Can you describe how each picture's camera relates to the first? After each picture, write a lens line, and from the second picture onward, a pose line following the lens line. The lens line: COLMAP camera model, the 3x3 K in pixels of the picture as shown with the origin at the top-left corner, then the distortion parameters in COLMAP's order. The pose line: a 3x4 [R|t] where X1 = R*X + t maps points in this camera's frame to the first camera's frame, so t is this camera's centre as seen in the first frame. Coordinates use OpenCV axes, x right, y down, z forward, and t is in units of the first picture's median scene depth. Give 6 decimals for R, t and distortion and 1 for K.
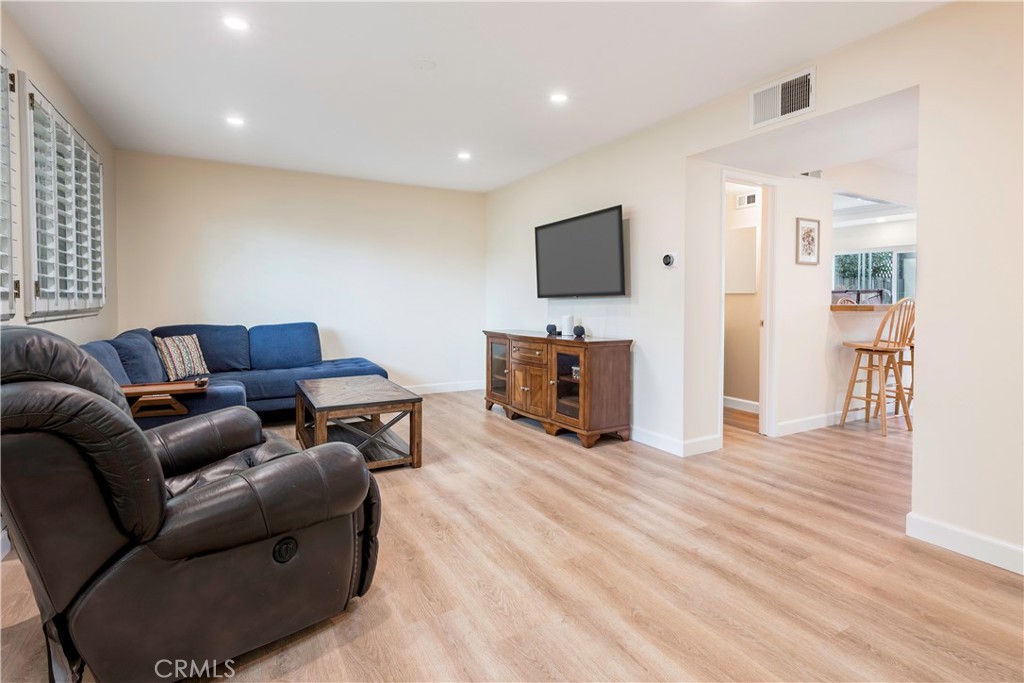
lens RADIAL K [[495.4, 0, 510.7], [0, 495.4, 306.2], [0, 0, 1]] dist [0.014596, -0.000090]
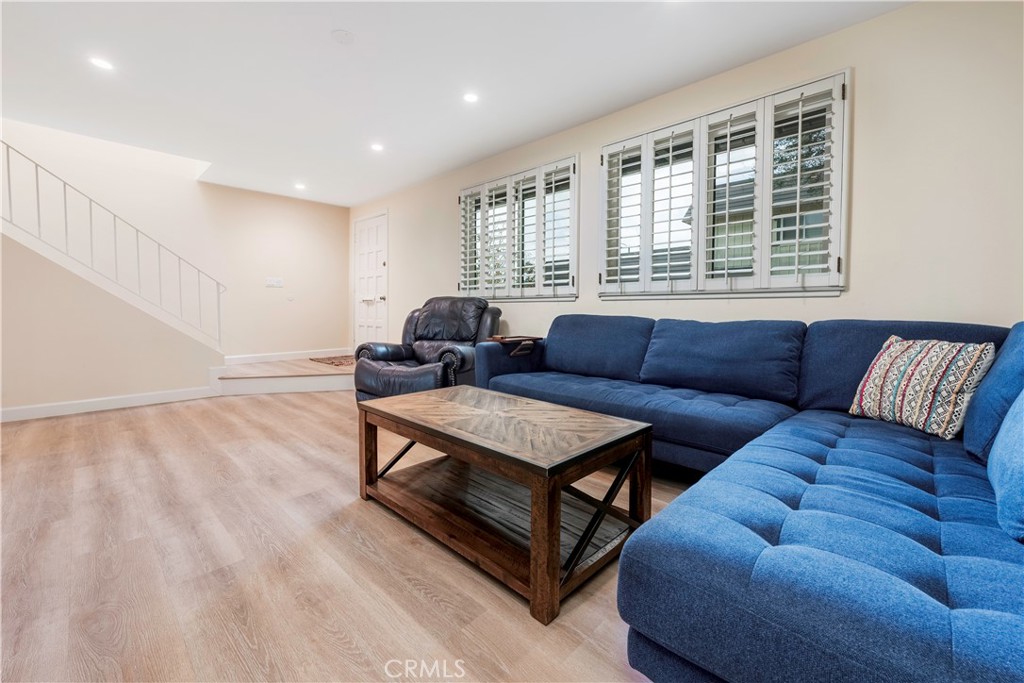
lens RADIAL K [[414.4, 0, 513.2], [0, 414.4, 324.6], [0, 0, 1]] dist [0.007023, 0.000031]
pose [[-0.954426, 0.007732, -0.298346, -0.235712], [-0.006480, 0.998892, 0.046618, 0.040222], [0.298376, 0.046426, -0.953319, 1.801289]]
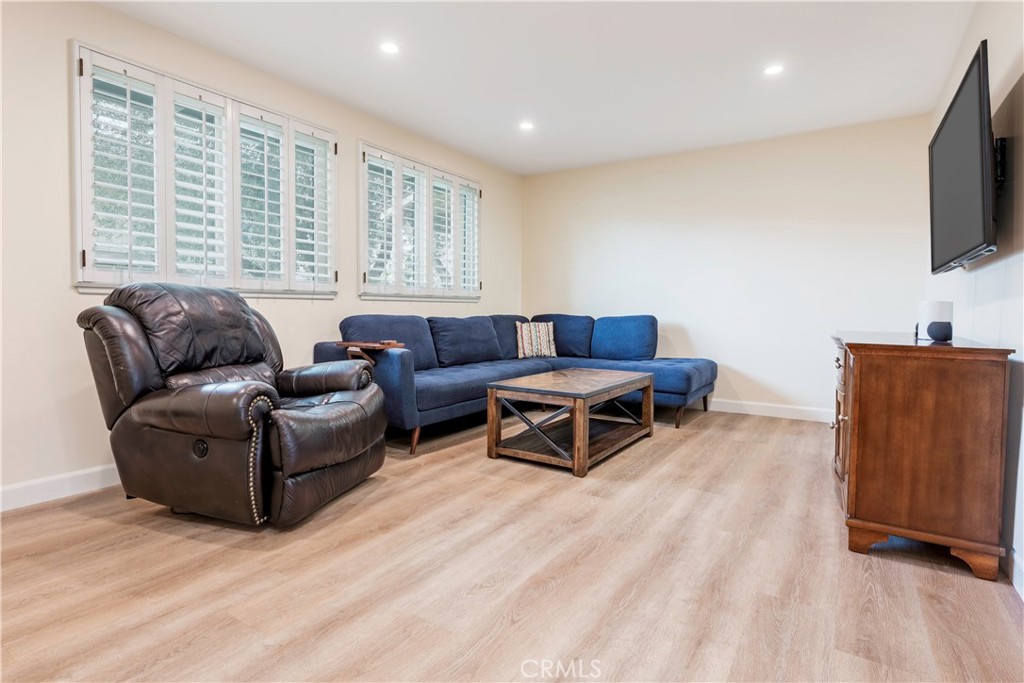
lens RADIAL K [[507.2, 0, 511.3], [0, 507.2, 325.4], [0, 0, 1]] dist [0.001259, 0.000327]
pose [[0.463737, 0.026656, -0.885572, 0.556396], [-0.013790, 0.999643, 0.022868, 0.056683], [0.885866, 0.001607, 0.463939, 0.547155]]
